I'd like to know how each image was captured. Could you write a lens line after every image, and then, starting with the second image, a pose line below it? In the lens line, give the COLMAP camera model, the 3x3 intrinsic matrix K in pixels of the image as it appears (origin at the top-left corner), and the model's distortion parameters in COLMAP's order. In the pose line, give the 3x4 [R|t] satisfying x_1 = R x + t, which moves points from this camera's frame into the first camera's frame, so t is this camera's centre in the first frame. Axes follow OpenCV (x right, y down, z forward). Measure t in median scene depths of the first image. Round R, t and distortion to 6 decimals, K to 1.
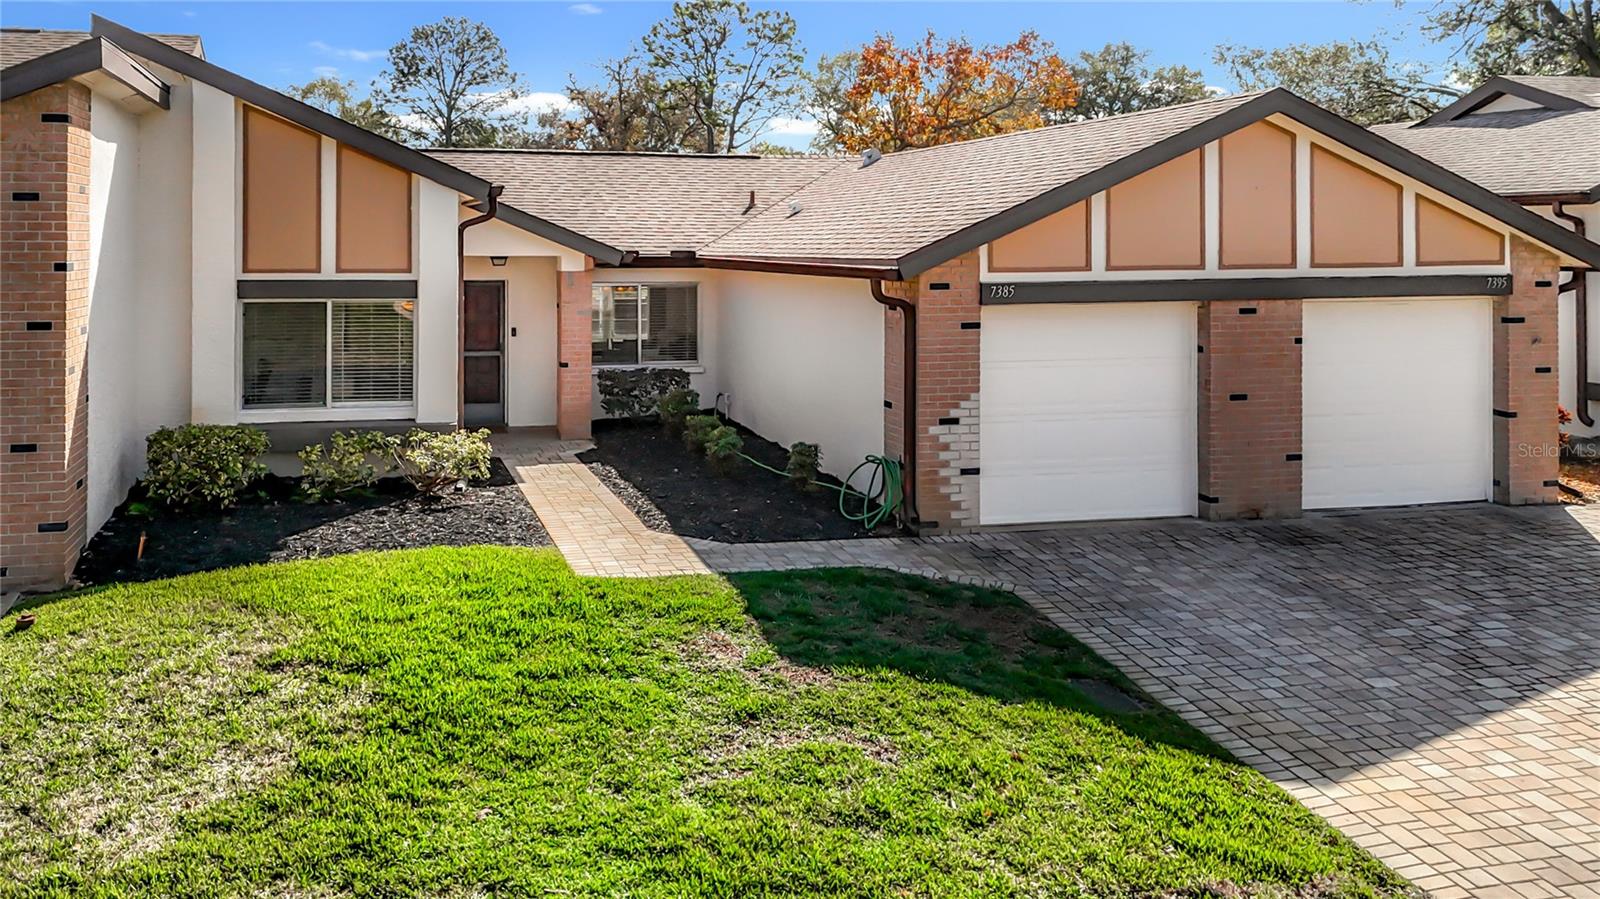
lens RADIAL K [[1306.5, 0, 678.0], [0, 1306.5, 243.5], [0, 0, 1]] dist [0.024297, 0.003102]
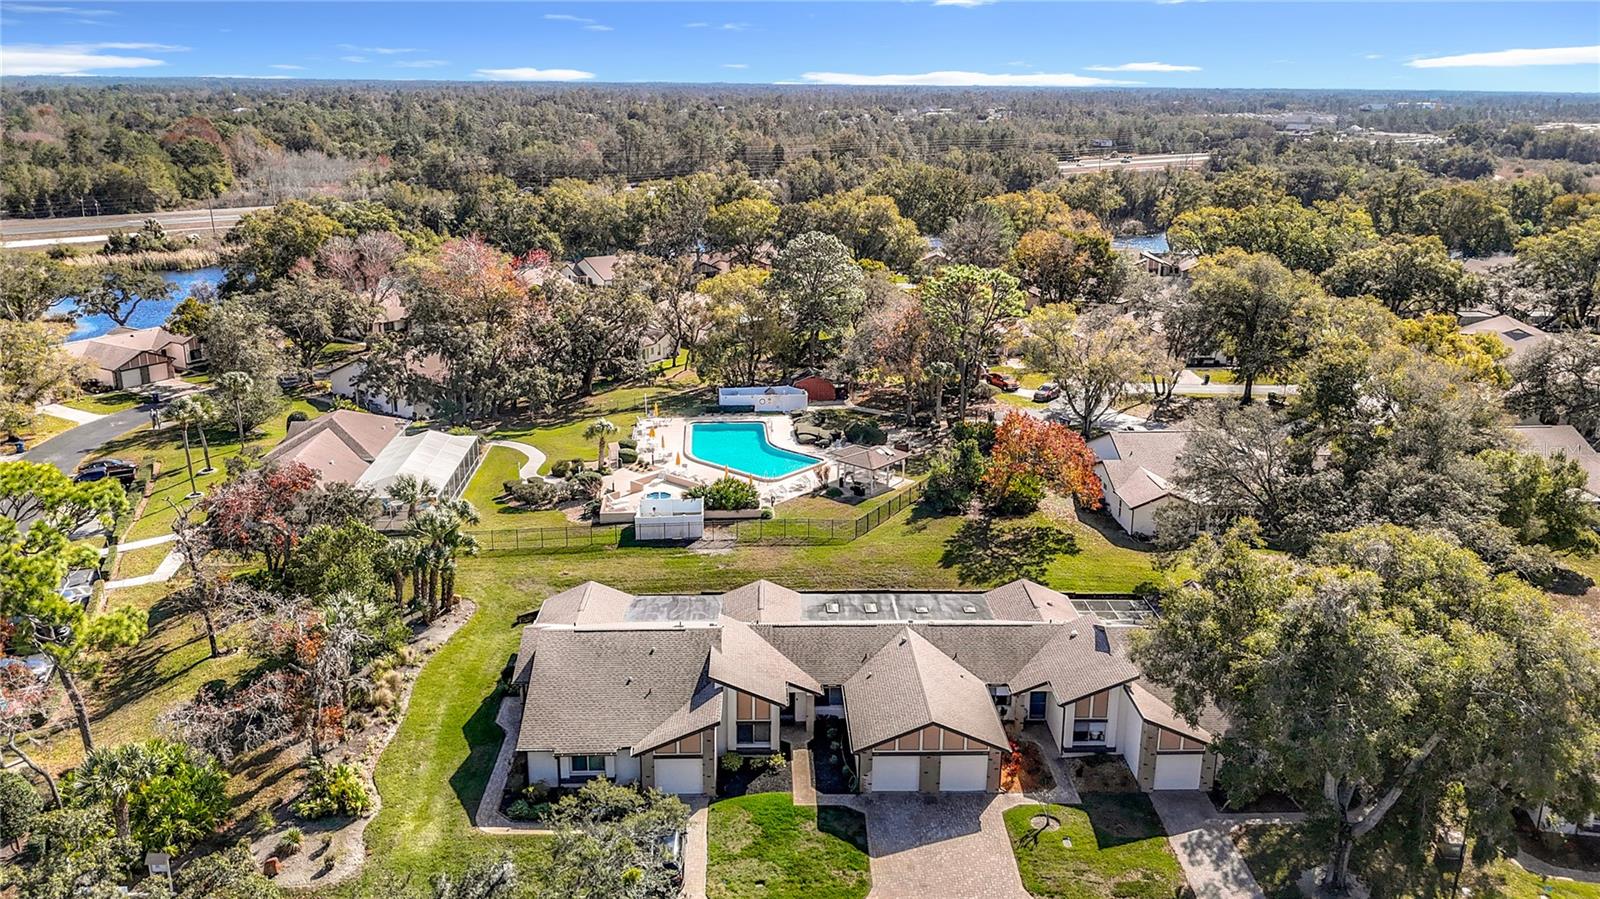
lens RADIAL K [[1232.5, 0, 800.0], [0, 1232.5, 449.5], [0, 0, 1]] dist [0.065499, -0.004280]
pose [[0.978517, 0.060327, -0.197141, 0.879365], [-0.000942, 0.957529, 0.288334, -2.661173], [0.206163, -0.281954, 0.937016, -3.514145]]
